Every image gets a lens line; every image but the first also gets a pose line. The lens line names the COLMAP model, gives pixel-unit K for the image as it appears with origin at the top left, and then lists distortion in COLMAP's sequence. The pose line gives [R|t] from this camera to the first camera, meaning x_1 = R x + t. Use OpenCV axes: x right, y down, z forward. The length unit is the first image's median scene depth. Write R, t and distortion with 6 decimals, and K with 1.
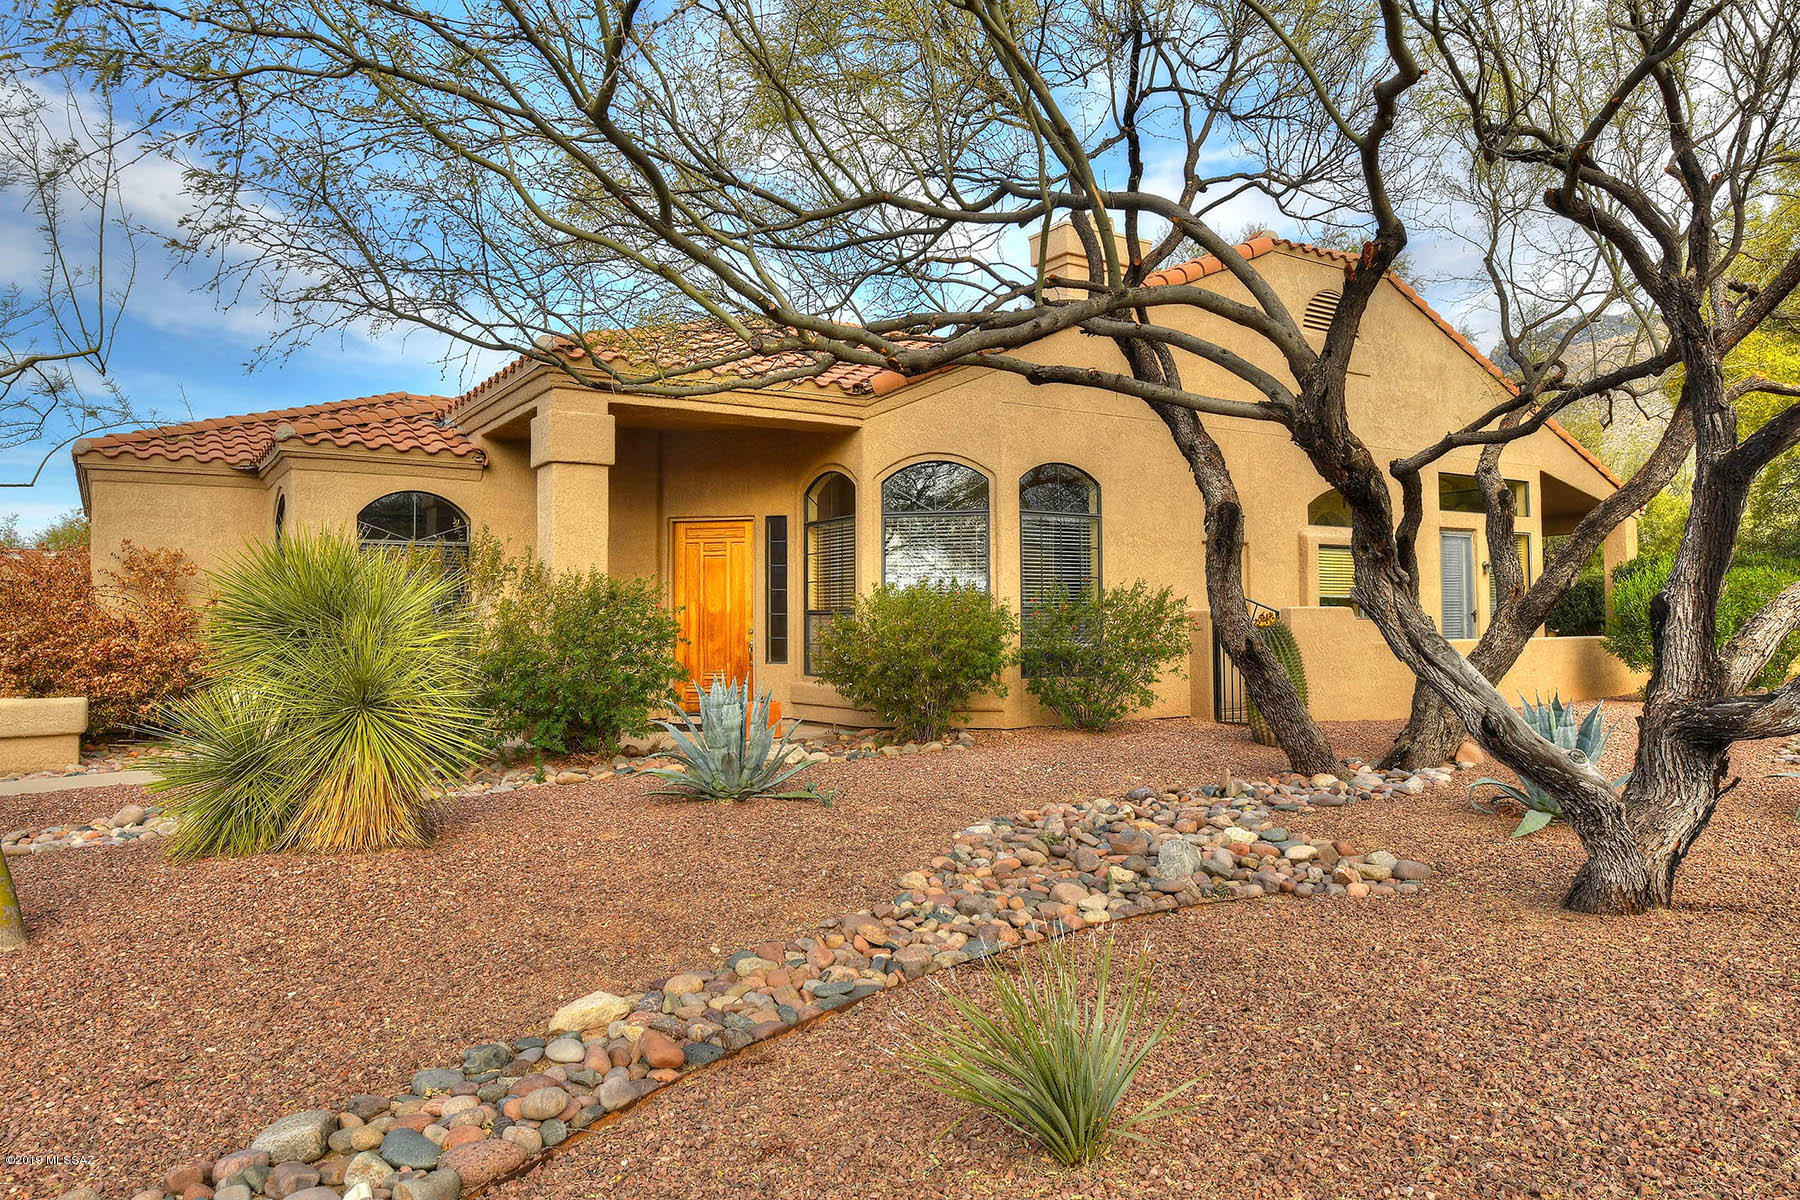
lens RADIAL K [[1234.0, 0, 902.9], [0, 1234.0, 529.3], [0, 0, 1]] dist [0.001474, -0.007532]
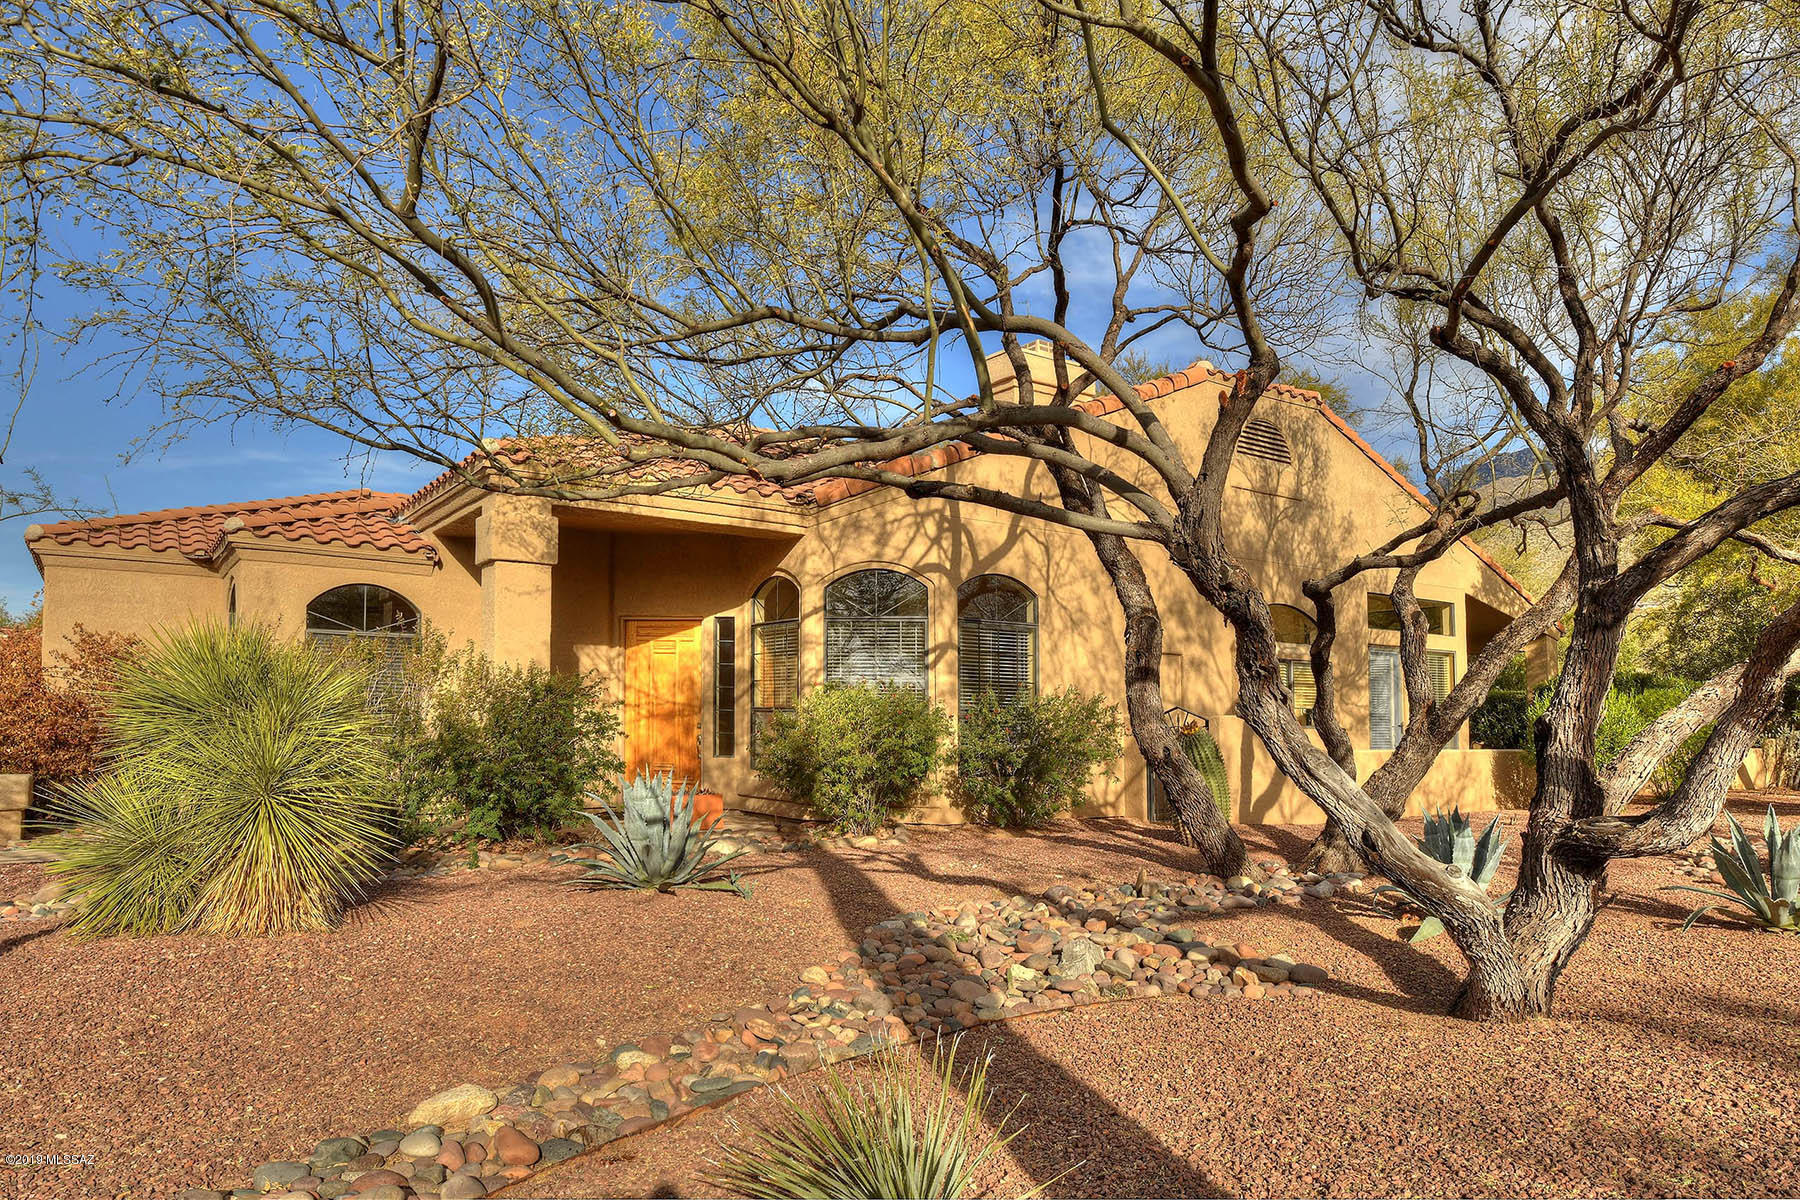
lens RADIAL K [[1157.0, 0, 883.8], [0, 1157.0, 612.1], [0, 0, 1]] dist [0.002528, -0.013176]
pose [[0.999564, 0.027883, 0.009735, 0.047917], [-0.027712, 0.999465, -0.017344, -0.003592], [-0.010213, 0.017067, 0.999802, 0.025897]]
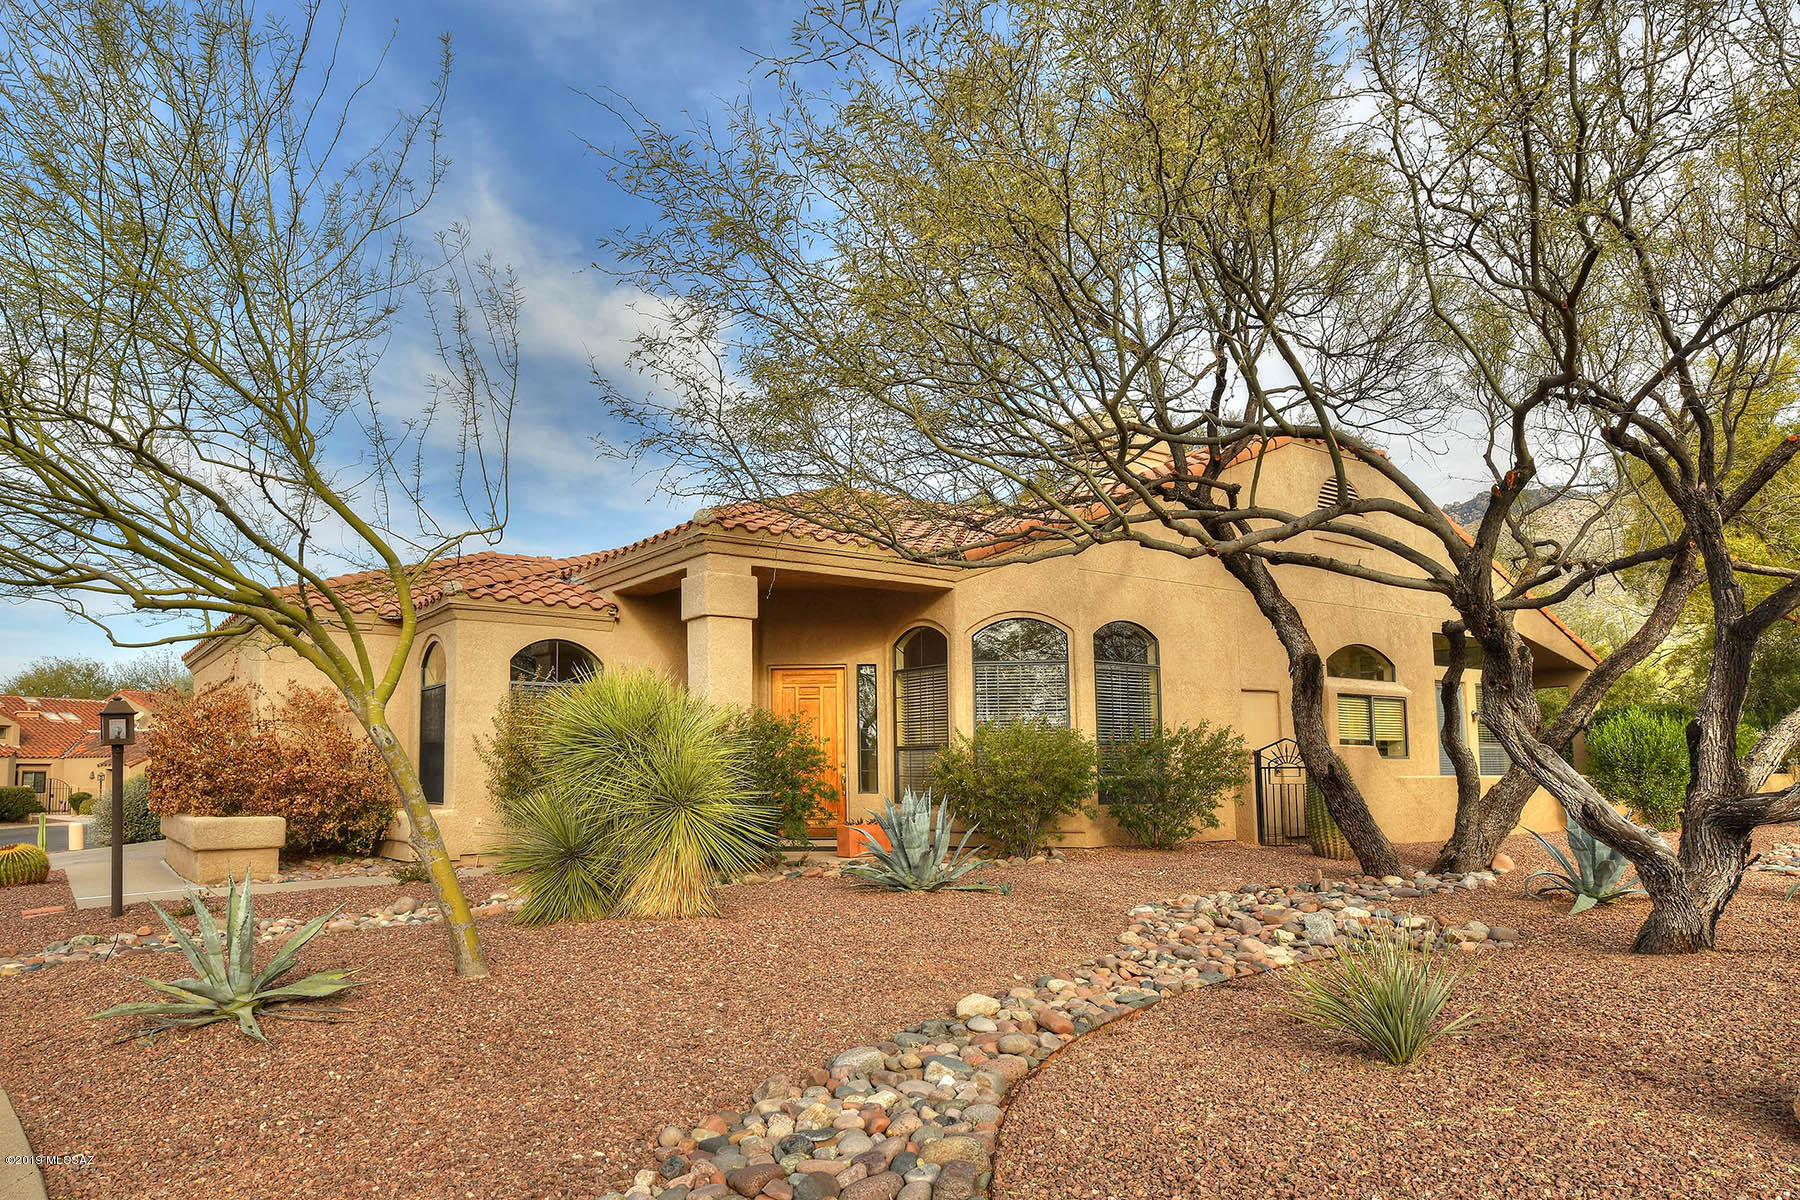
lens RADIAL K [[1157.0, 0, 906.4], [0, 1157.0, 604.4], [0, 0, 1]] dist [0.002528, -0.013176]
pose [[0.999736, 0.011391, 0.019960, -0.185864], [-0.010020, 0.997670, -0.067480, 0.012446], [-0.020682, 0.067262, 0.997521, -0.174086]]
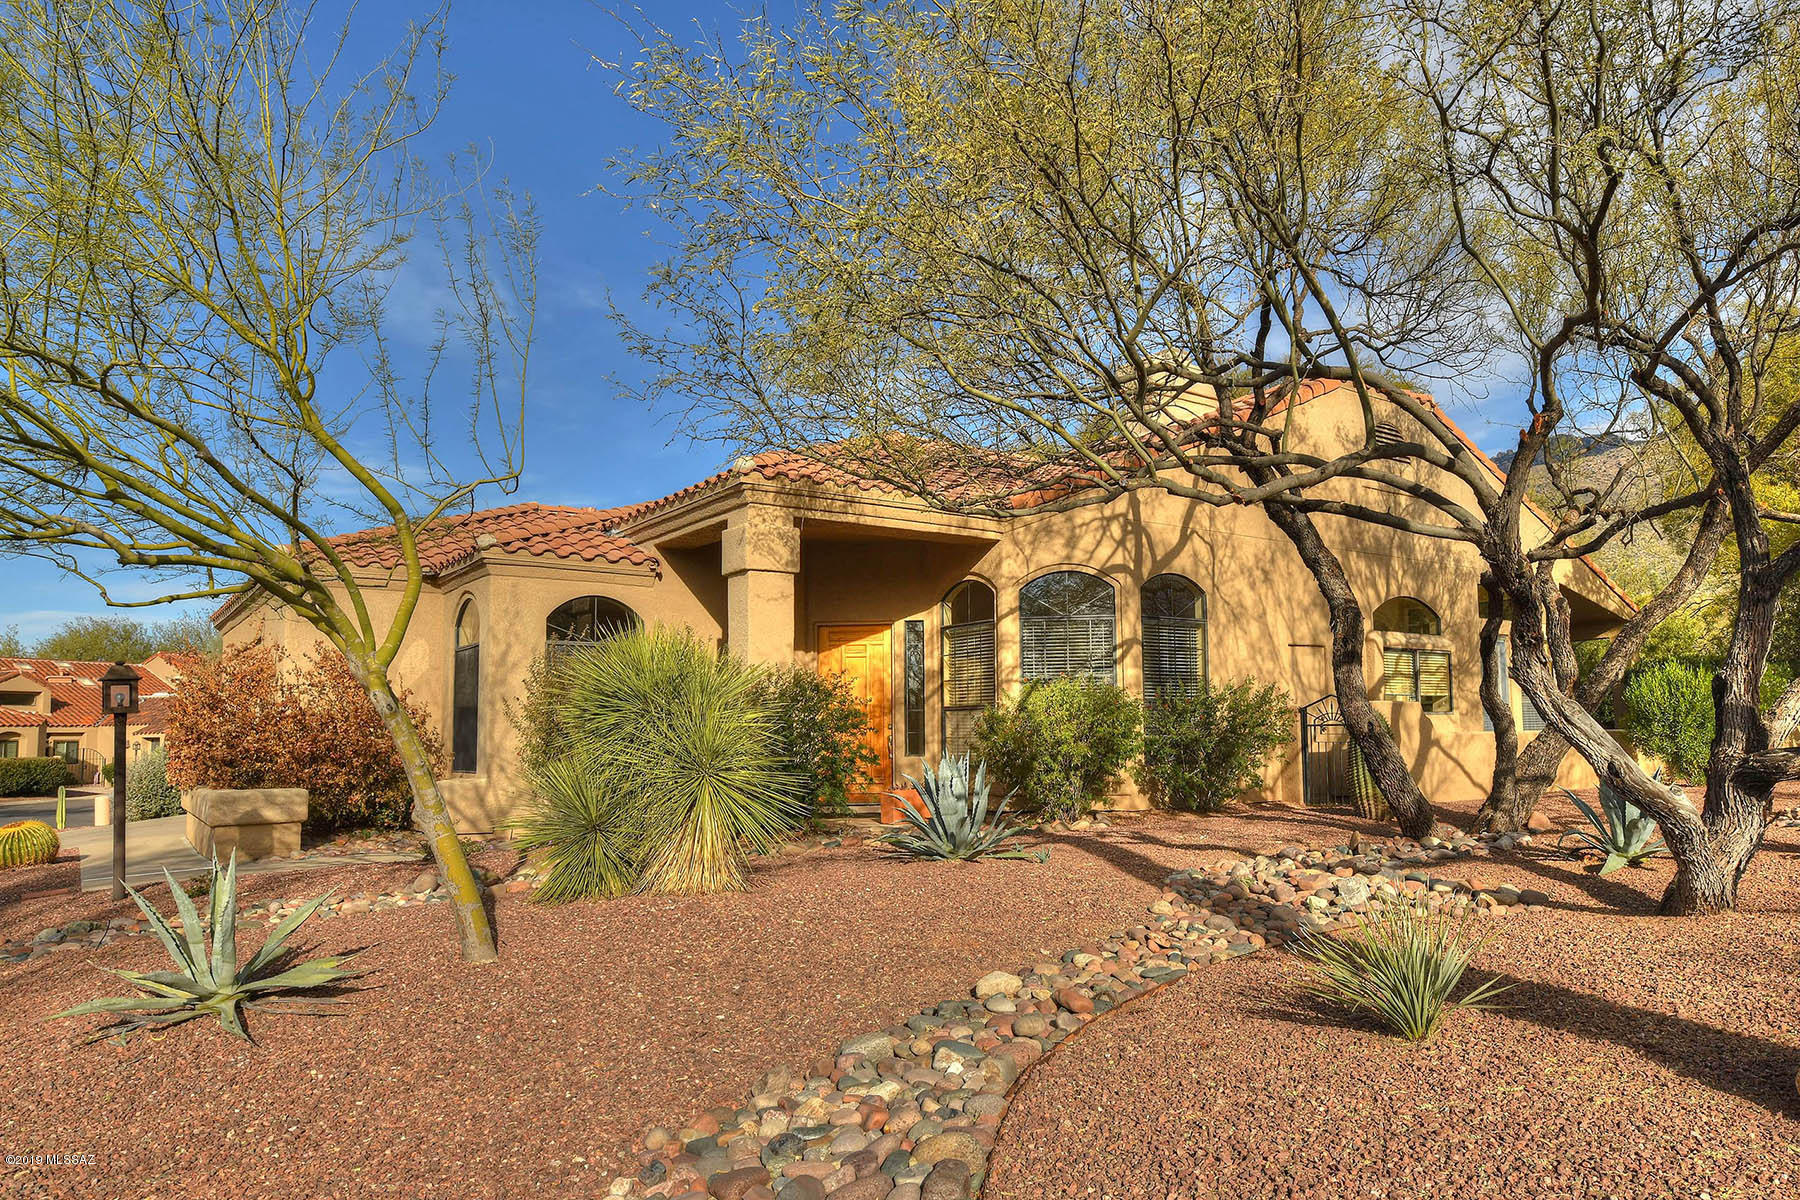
lens RADIAL K [[1310.5, 0, 970.8], [0, 1310.5, 595.9], [0, 0, 1]] dist [-0.025401, 0.010717]
pose [[0.994432, 0.004094, 0.105300, -0.337474], [-0.000084, 0.999276, -0.038058, 0.022764], [-0.105379, 0.037837, 0.993712, -0.309055]]
